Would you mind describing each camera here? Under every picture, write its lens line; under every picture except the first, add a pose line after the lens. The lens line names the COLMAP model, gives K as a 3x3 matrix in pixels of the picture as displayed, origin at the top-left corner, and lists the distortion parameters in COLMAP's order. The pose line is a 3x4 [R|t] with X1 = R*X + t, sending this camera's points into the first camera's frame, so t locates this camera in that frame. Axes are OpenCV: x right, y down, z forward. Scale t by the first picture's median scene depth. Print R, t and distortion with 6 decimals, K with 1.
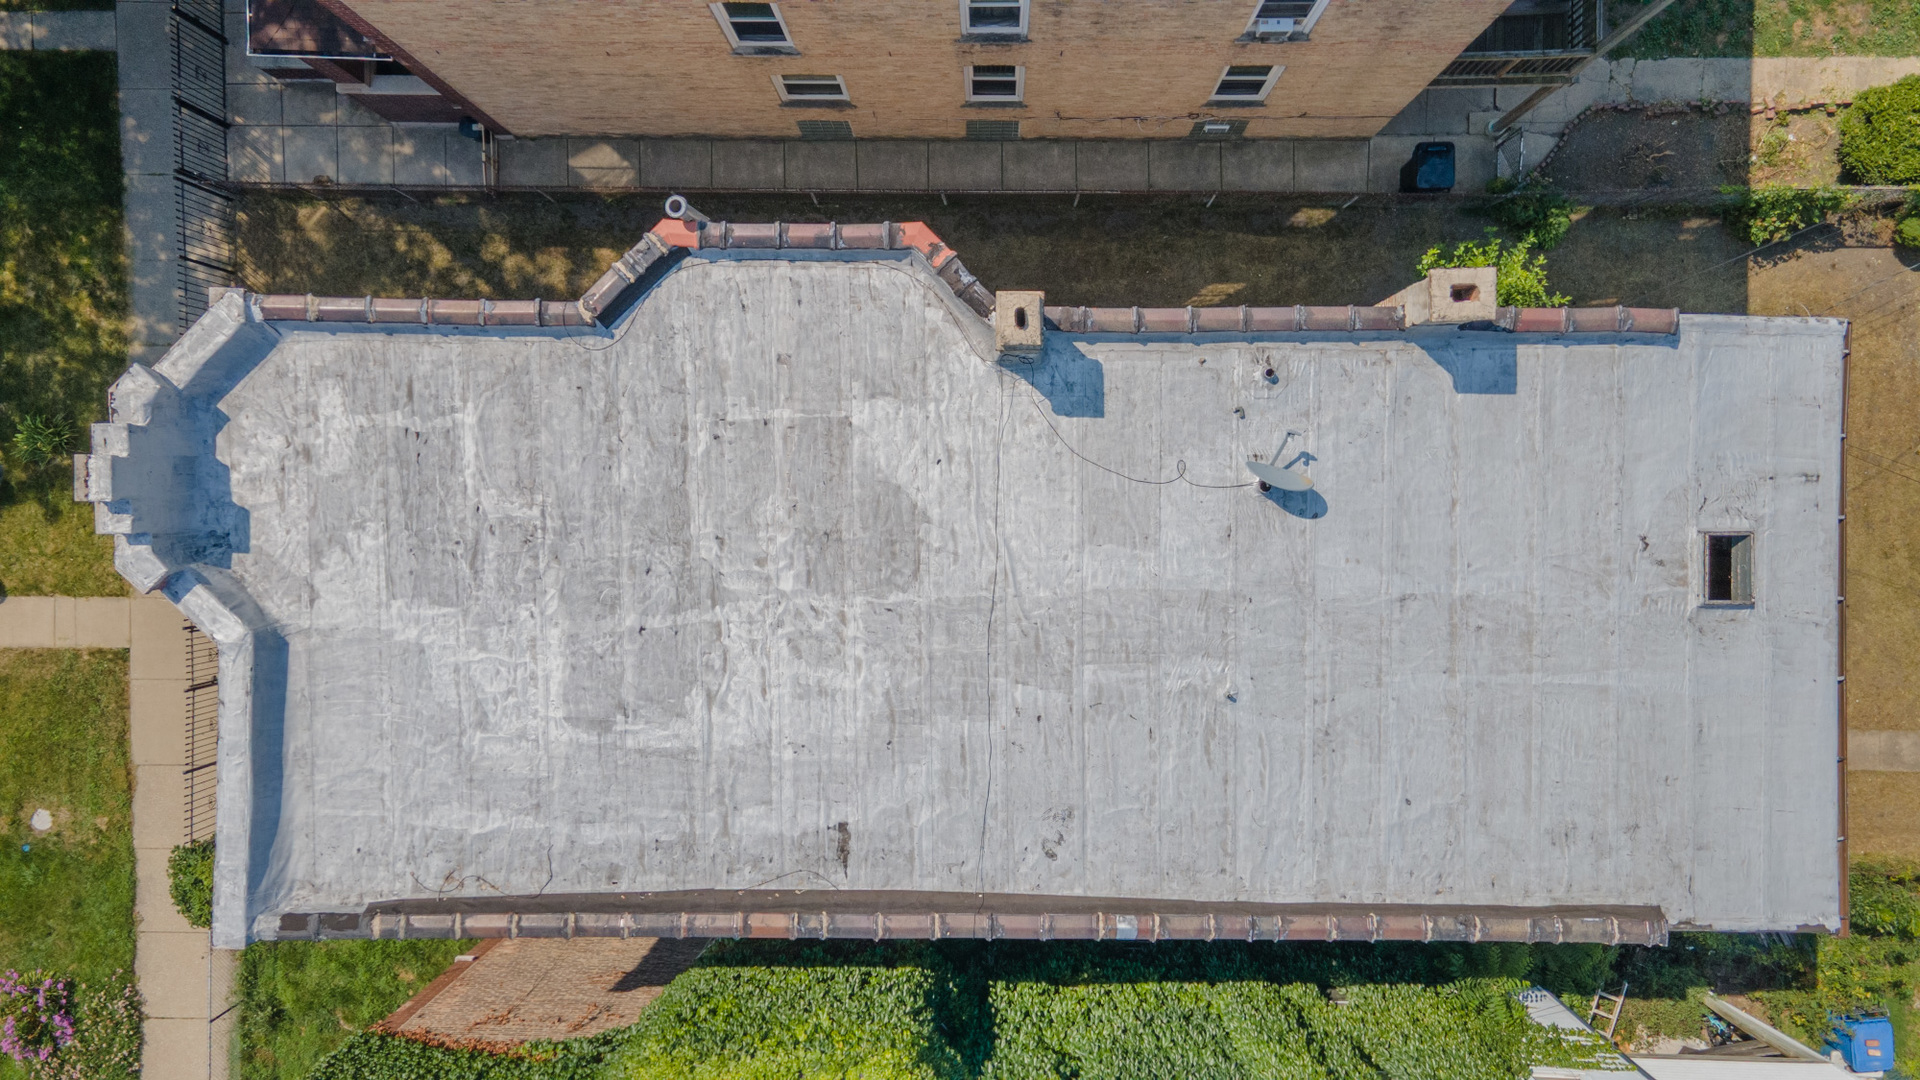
lens RADIAL K [[1366.5, 0, 955.7], [0, 1366.5, 523.6], [0, 0, 1]] dist [0.037889, 0.000591]
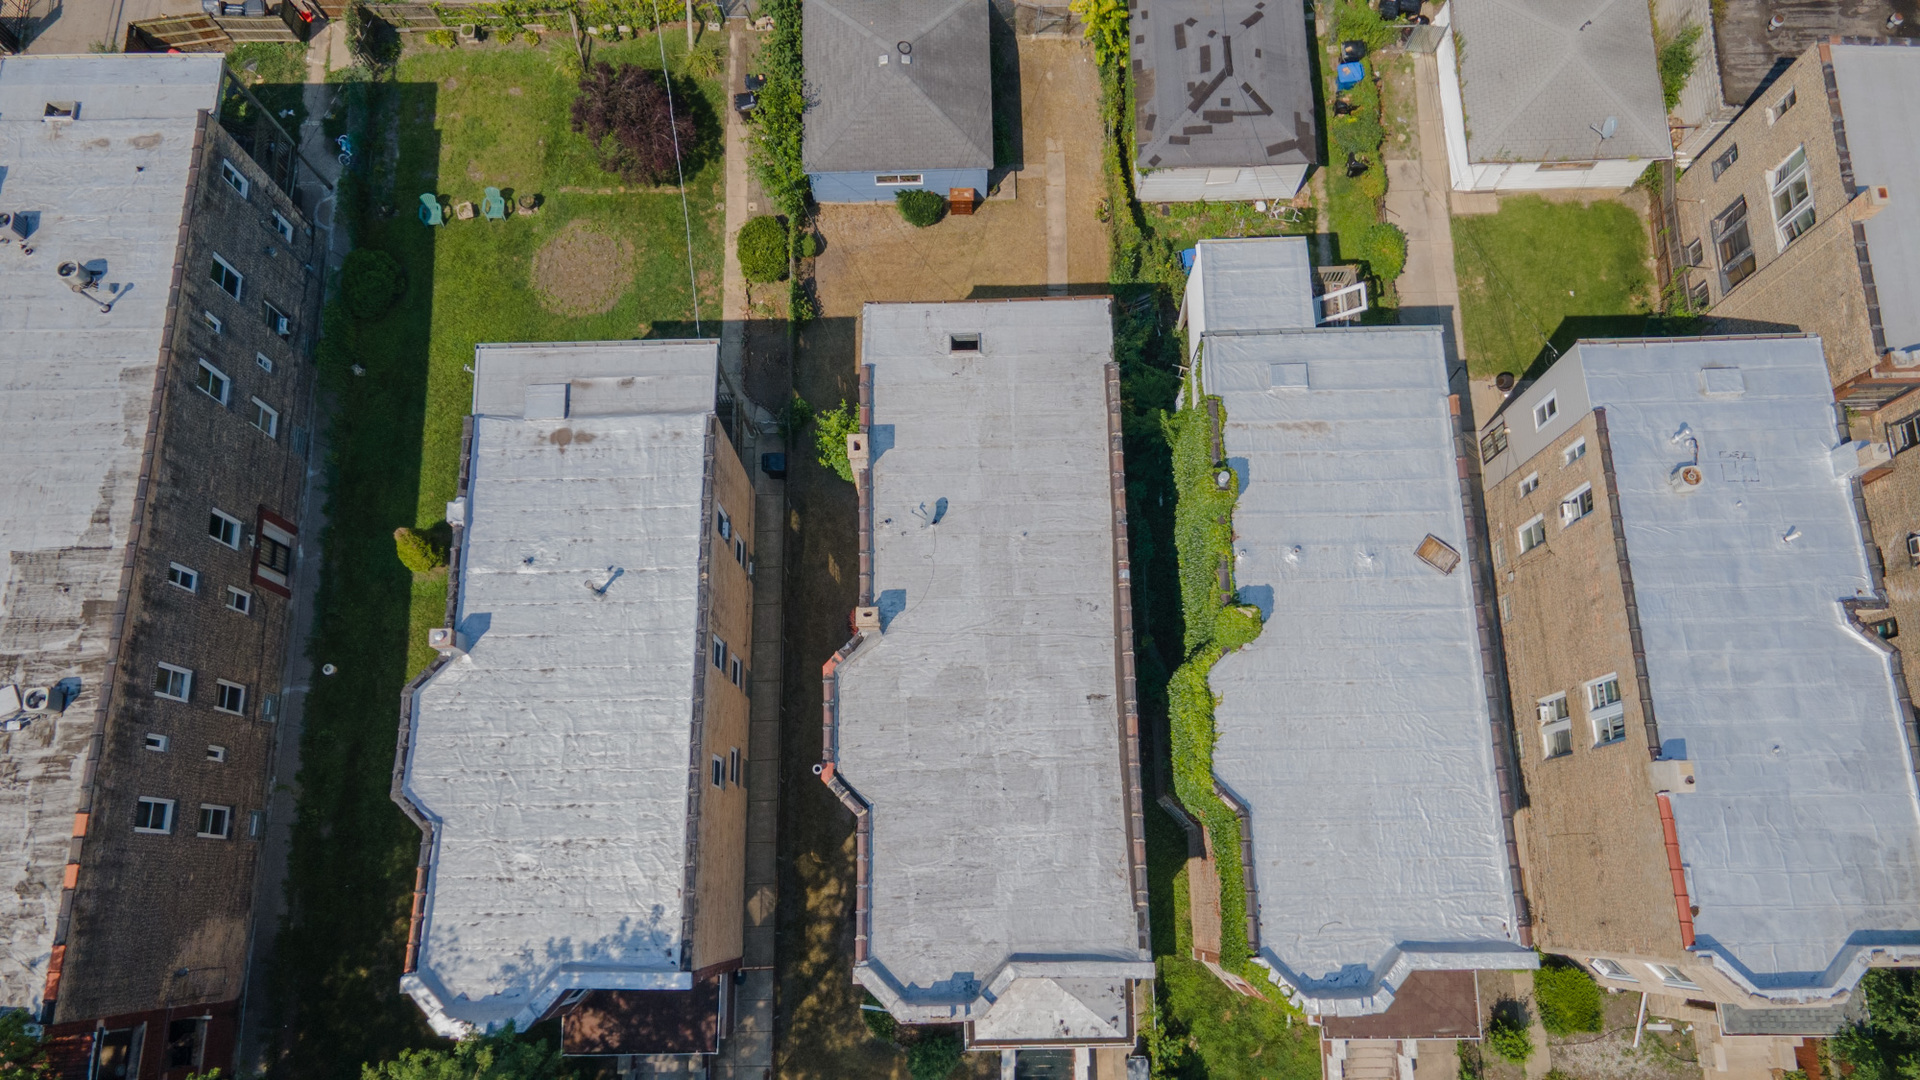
lens RADIAL K [[1366.5, 0, 961.6], [0, 1366.5, 539.6], [0, 0, 1]] dist [0.037889, 0.000591]
pose [[-0.023274, -0.959333, 0.281314, -0.463316], [0.999648, -0.025922, -0.005692, 0.031707], [0.012753, 0.281083, 0.959599, -1.241523]]
